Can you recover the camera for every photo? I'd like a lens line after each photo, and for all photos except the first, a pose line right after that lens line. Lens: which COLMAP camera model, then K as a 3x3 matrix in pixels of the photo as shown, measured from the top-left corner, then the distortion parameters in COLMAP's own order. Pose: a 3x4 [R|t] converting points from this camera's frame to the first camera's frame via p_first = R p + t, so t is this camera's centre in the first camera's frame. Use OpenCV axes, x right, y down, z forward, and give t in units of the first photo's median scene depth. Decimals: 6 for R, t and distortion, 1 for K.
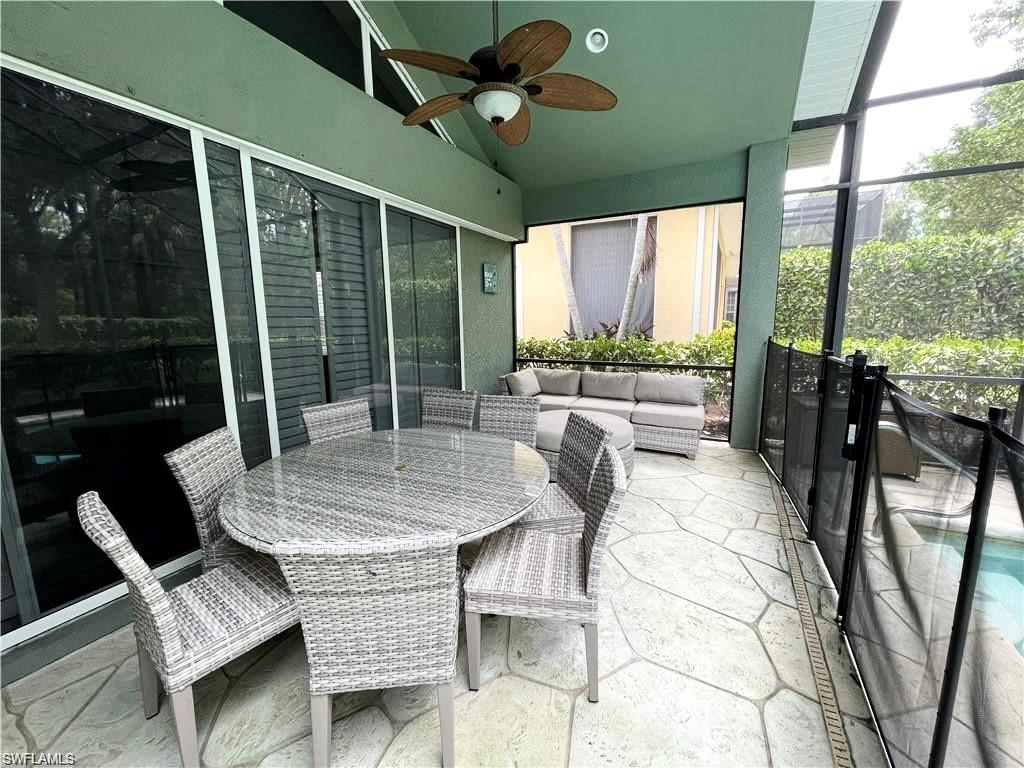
lens RADIAL K [[415.1, 0, 514.3], [0, 415.1, 383.9], [0, 0, 1]] dist [0.000488, 0.000065]
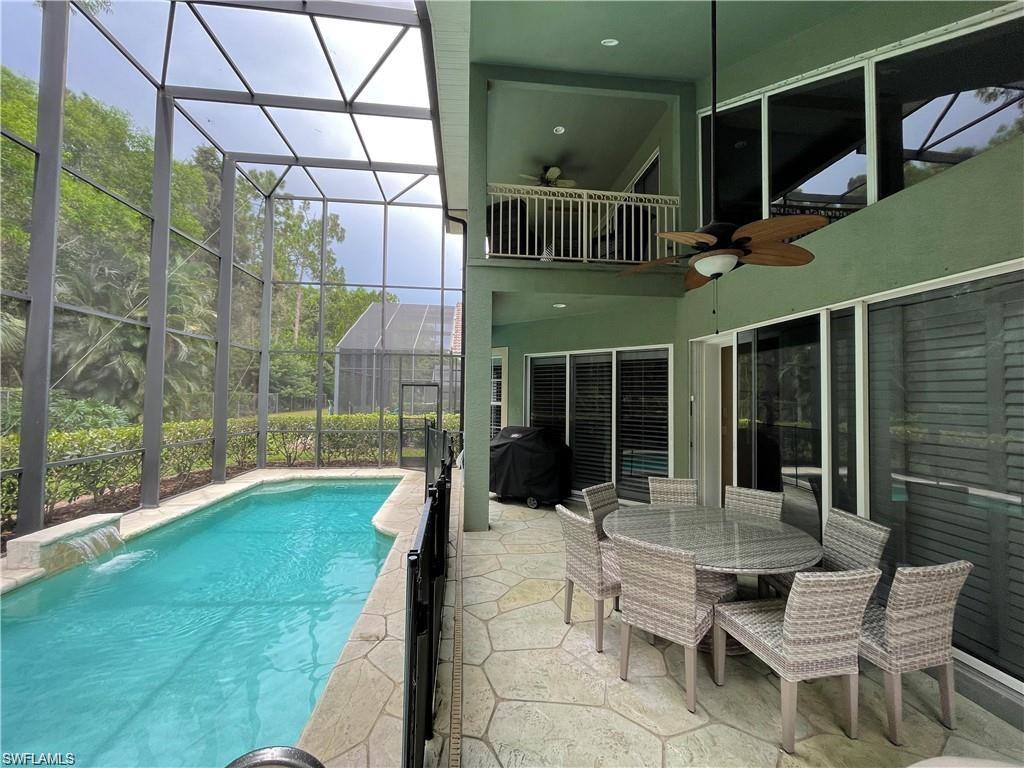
lens RADIAL K [[415.1, 0, 511.3], [0, 415.1, 381.7], [0, 0, 1]] dist [0.000488, 0.000065]
pose [[-0.837623, -0.025735, -0.545642, 1.102992], [-0.094746, 0.990594, 0.098724, -0.380035], [0.537969, 0.134391, -0.832183, 1.710525]]
